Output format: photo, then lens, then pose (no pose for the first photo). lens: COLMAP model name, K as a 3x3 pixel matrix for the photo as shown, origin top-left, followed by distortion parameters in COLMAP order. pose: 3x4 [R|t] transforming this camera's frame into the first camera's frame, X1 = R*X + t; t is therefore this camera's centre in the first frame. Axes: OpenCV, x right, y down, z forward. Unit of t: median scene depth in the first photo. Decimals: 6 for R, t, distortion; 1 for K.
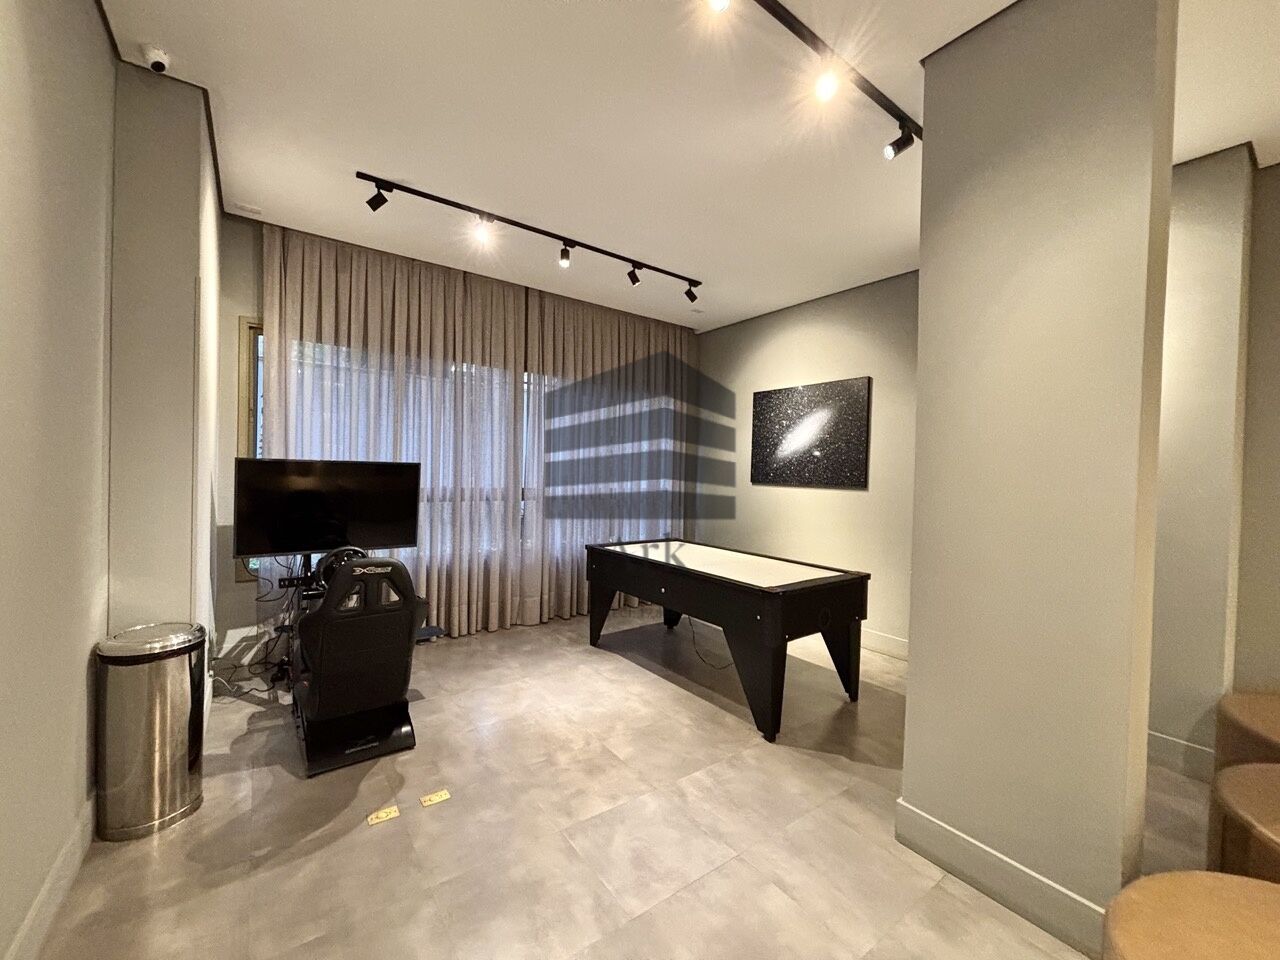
lens RADIAL K [[516.0, 0, 641.4], [0, 516.0, 480.1], [0, 0, 1]] dist [0.002376, 0.000465]
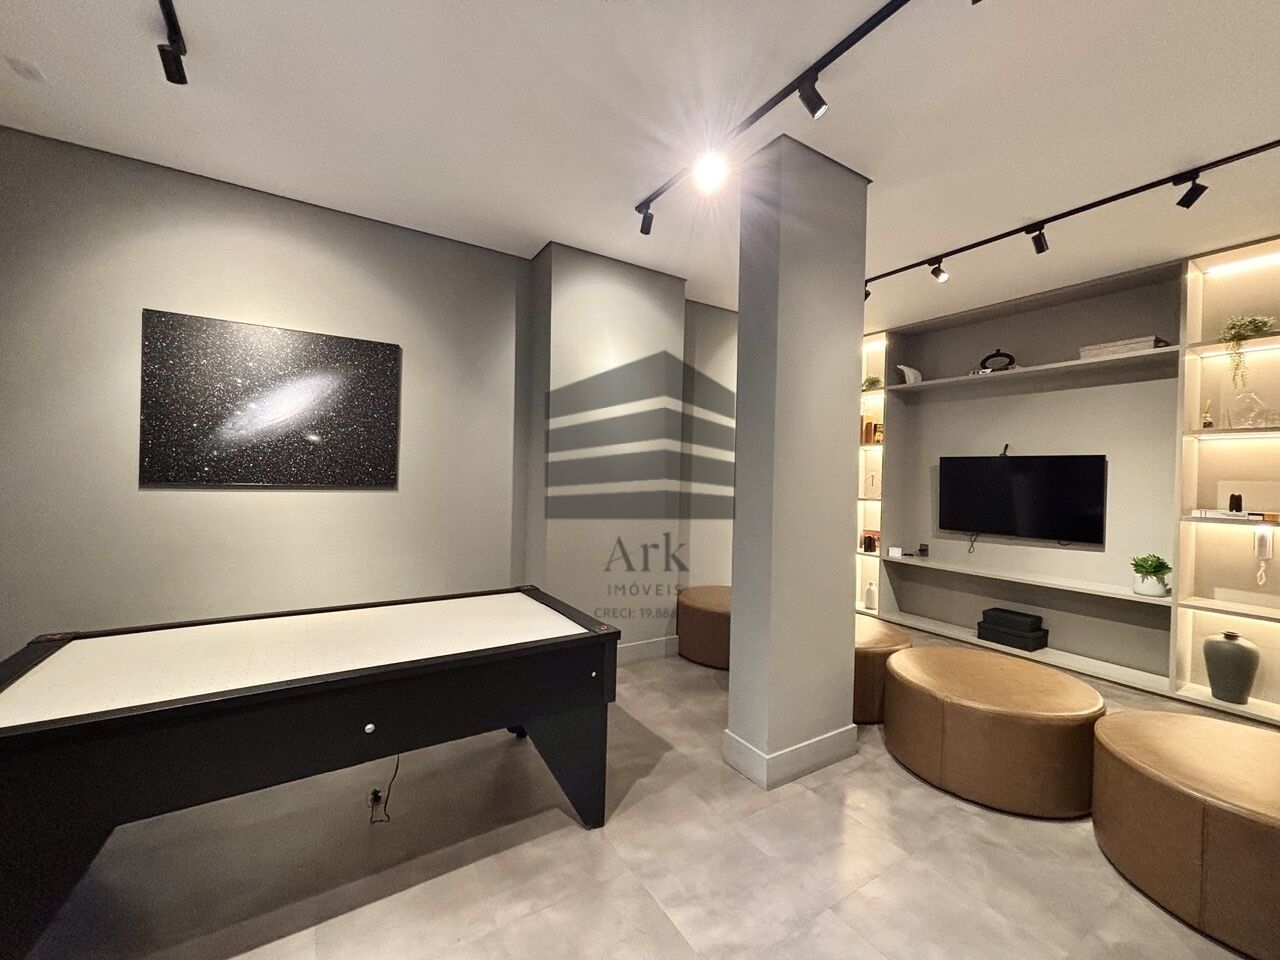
lens RADIAL K [[516.0, 0, 641.1], [0, 516.0, 477.5], [0, 0, 1]] dist [0.002376, 0.000465]
pose [[0.075149, -0.021044, 0.996950, -0.320826], [-0.002335, 0.999771, 0.021279, -0.016925], [-0.997170, -0.003927, 0.075082, 0.566960]]
